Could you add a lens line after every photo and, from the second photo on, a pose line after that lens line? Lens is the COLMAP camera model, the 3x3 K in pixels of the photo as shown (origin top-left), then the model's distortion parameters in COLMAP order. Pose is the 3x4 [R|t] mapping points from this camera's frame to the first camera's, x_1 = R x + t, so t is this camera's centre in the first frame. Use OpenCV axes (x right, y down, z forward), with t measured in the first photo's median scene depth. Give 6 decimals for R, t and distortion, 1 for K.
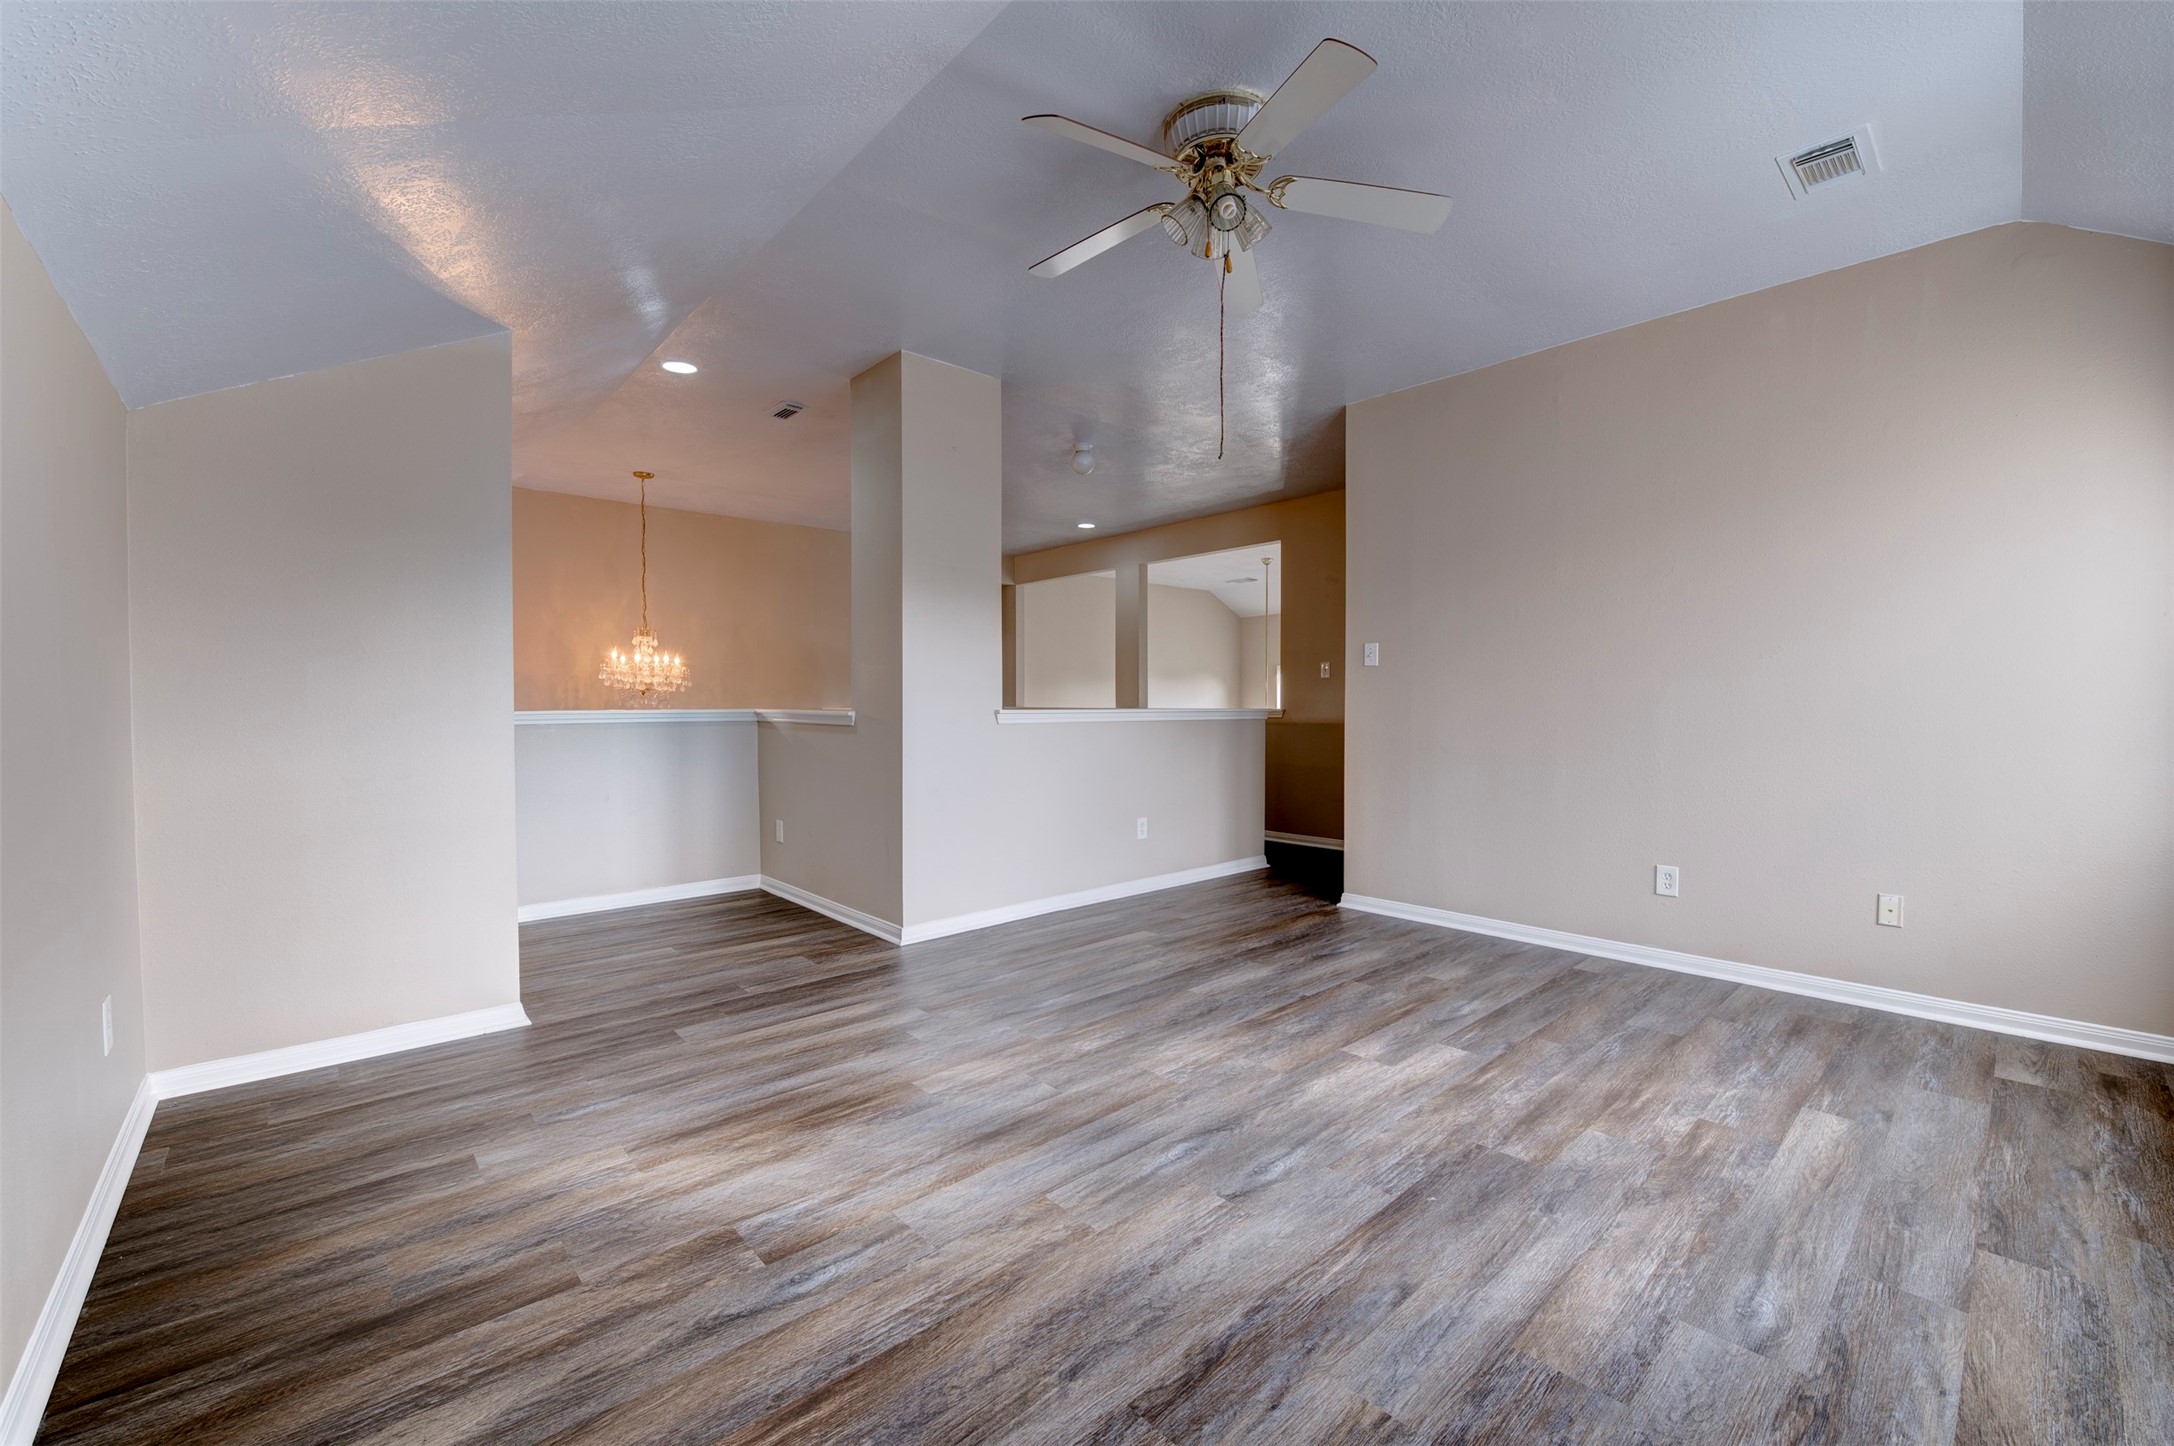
lens RADIAL K [[875.2, 0, 1087.0], [0, 875.2, 720.6], [0, 0, 1]] dist [-0.016514, -0.001390]
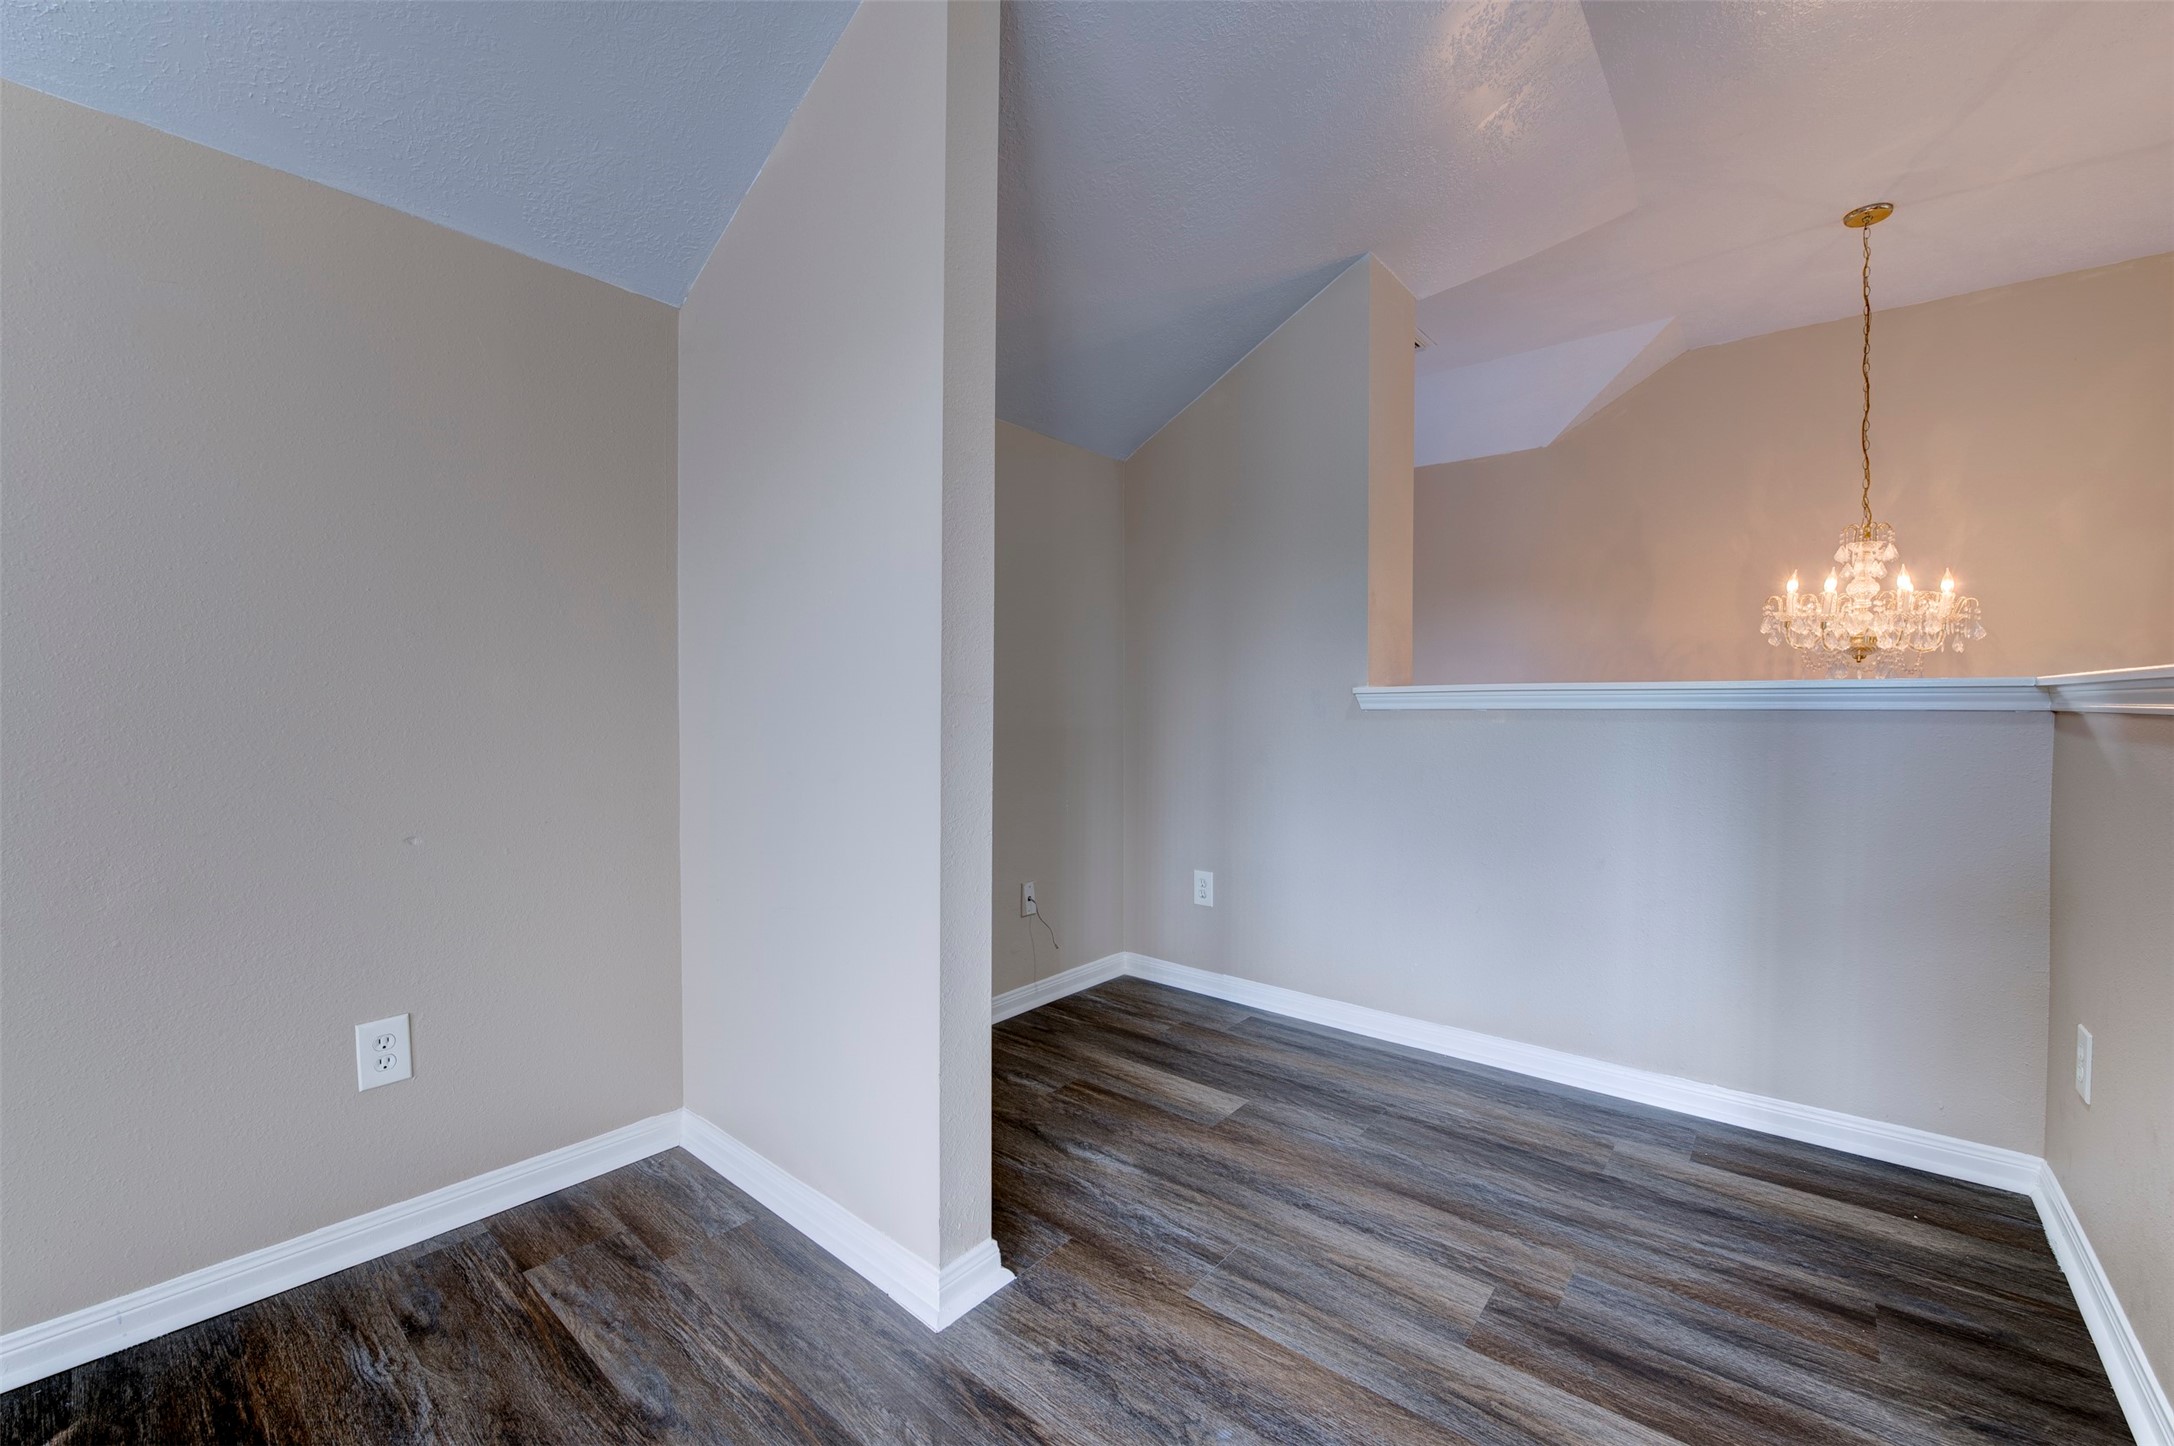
lens RADIAL K [[875.2, 0, 1085.5], [0, 875.2, 722.2], [0, 0, 1]] dist [-0.016514, -0.001390]
pose [[0.141552, 0.021311, -0.989701, -0.088426], [-0.024295, 0.999542, 0.018048, 0.007096], [0.989633, 0.021490, 0.142005, 0.511899]]
